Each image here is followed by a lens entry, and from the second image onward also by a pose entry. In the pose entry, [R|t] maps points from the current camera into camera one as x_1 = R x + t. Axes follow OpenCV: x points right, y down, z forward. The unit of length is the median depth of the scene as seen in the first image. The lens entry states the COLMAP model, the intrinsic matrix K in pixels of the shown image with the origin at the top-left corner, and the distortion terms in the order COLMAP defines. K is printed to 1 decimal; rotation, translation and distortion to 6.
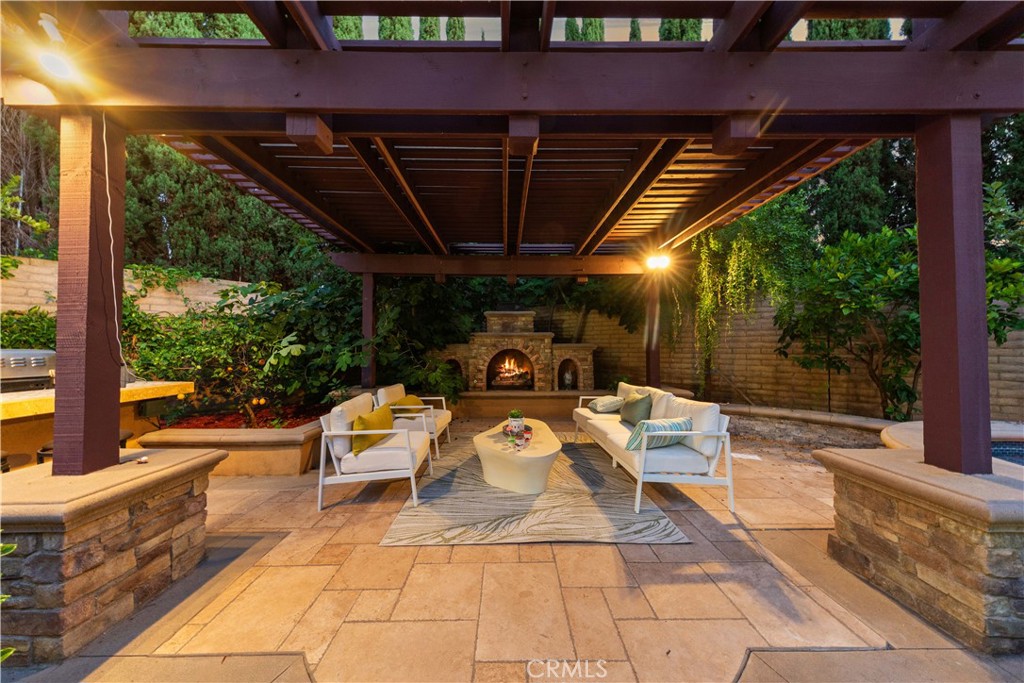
lens RADIAL K [[339.2, 0, 512.7], [0, 339.2, 341.9], [0, 0, 1]] dist [0.002834, -0.000100]
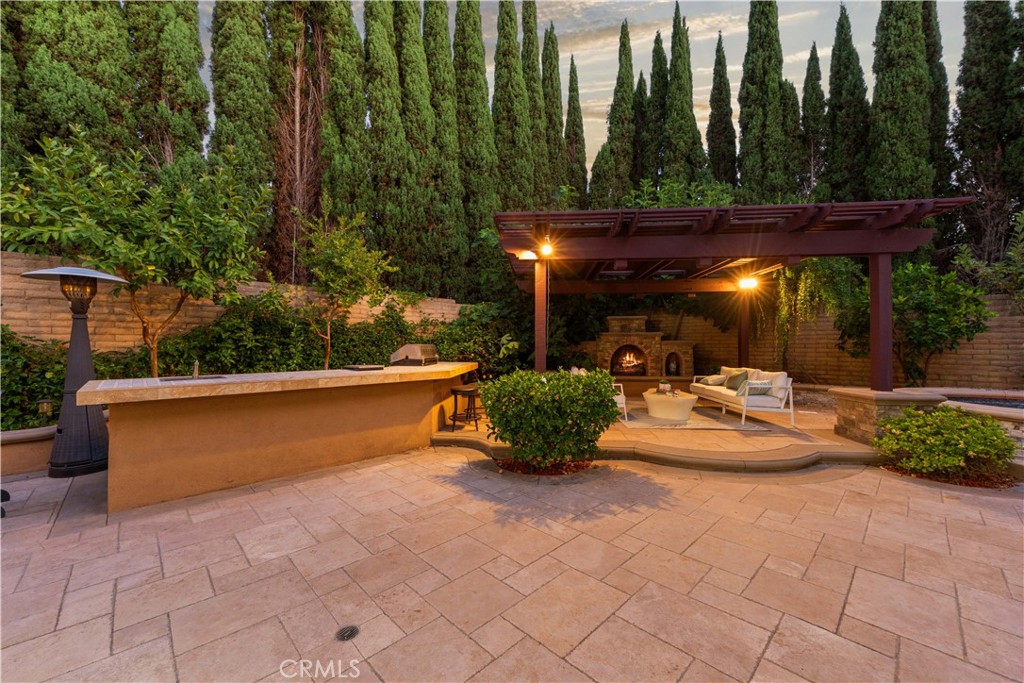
lens RADIAL K [[398.4, 0, 511.5], [0, 398.4, 342.1], [0, 0, 1]] dist [-0.000045, -0.000039]
pose [[0.995431, -0.000282, -0.095484, -0.399414], [0.001441, 0.999926, 0.012067, -0.011114], [0.095473, -0.012150, 0.995358, -0.760766]]
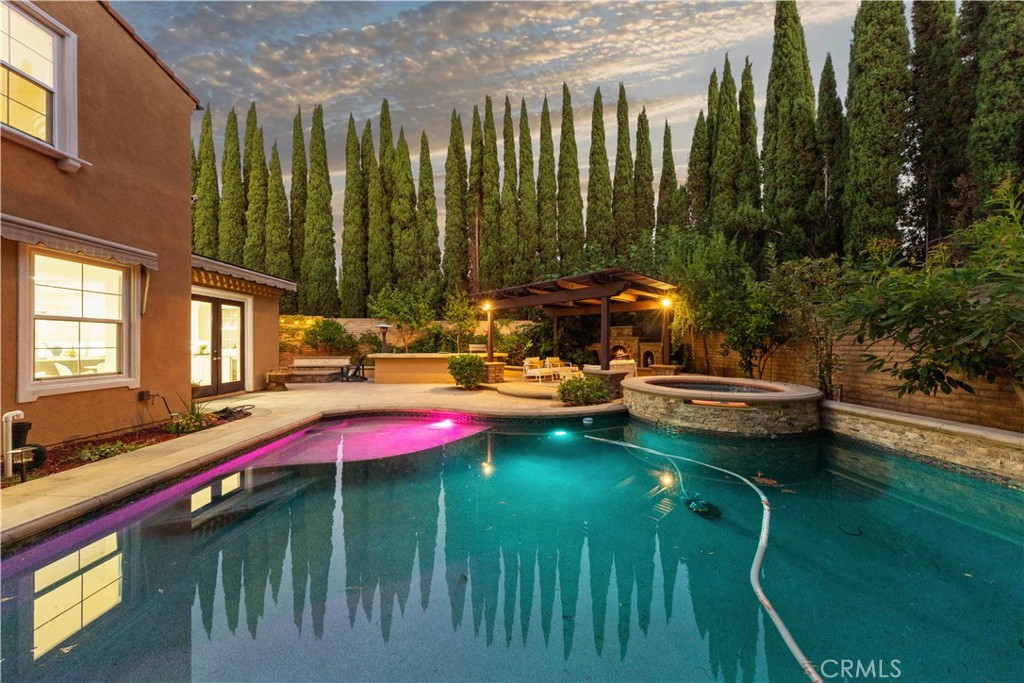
lens RADIAL K [[339.2, 0, 505.7], [0, 339.2, 342.1], [0, 0, 1]] dist [0.002834, -0.000100]
pose [[0.661701, -0.002601, -0.749763, 1.338108], [0.010969, 0.999921, 0.006213, -0.023517], [0.749687, -0.012335, 0.661677, -1.080710]]
